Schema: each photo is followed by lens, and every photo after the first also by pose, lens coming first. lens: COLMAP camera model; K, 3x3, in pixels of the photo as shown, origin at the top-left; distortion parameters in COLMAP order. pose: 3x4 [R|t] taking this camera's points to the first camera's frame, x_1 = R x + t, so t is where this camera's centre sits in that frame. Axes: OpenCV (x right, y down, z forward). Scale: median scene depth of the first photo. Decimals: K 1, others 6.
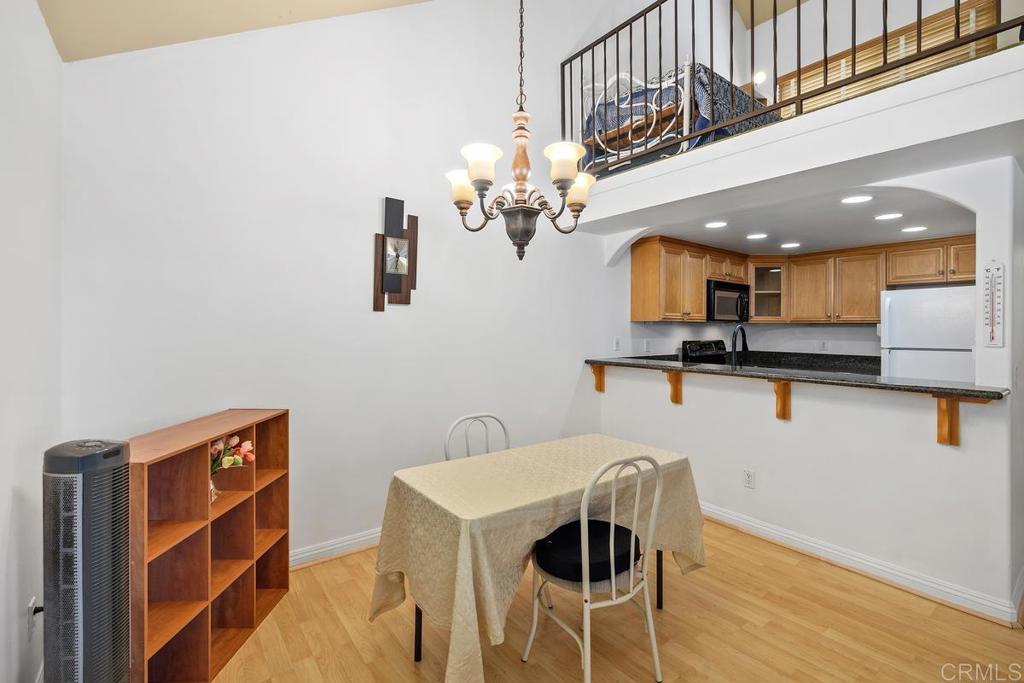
lens RADIAL K [[459.5, 0, 510.1], [0, 459.5, 329.7], [0, 0, 1]] dist [-0.000016, -0.000052]
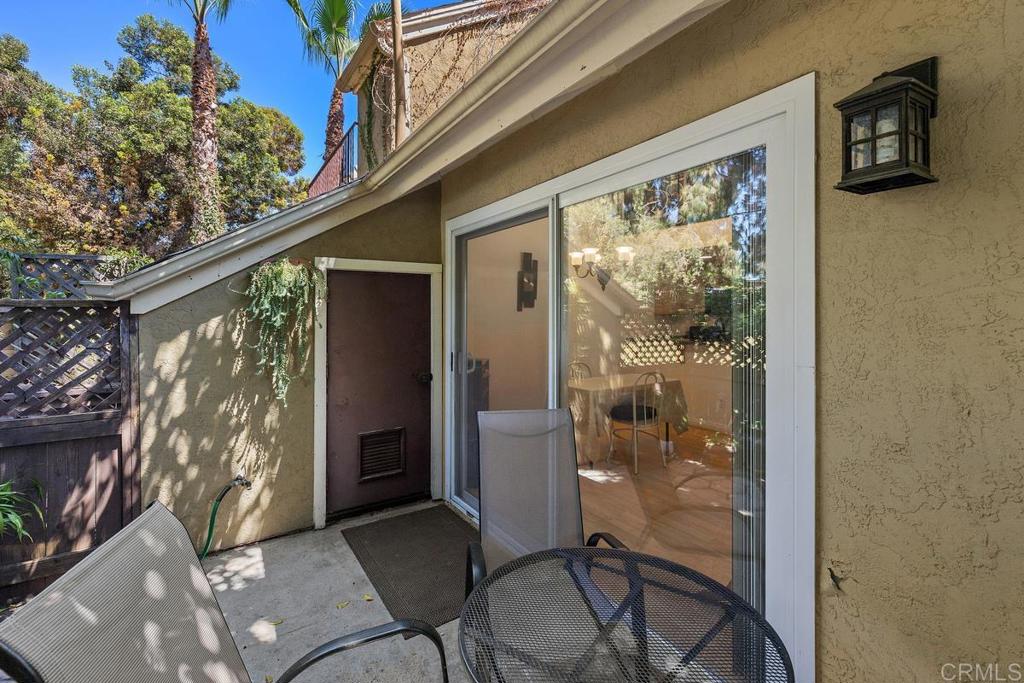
lens RADIAL K [[453.3, 0, 511.3], [0, 453.3, 317.3], [0, 0, 1]] dist [0.000589, 0.000042]
pose [[0.997674, -0.005123, -0.067970, -0.189072], [0.005066, 0.999987, -0.001009, -0.013870], [0.067974, 0.000662, 0.997687, -0.860054]]
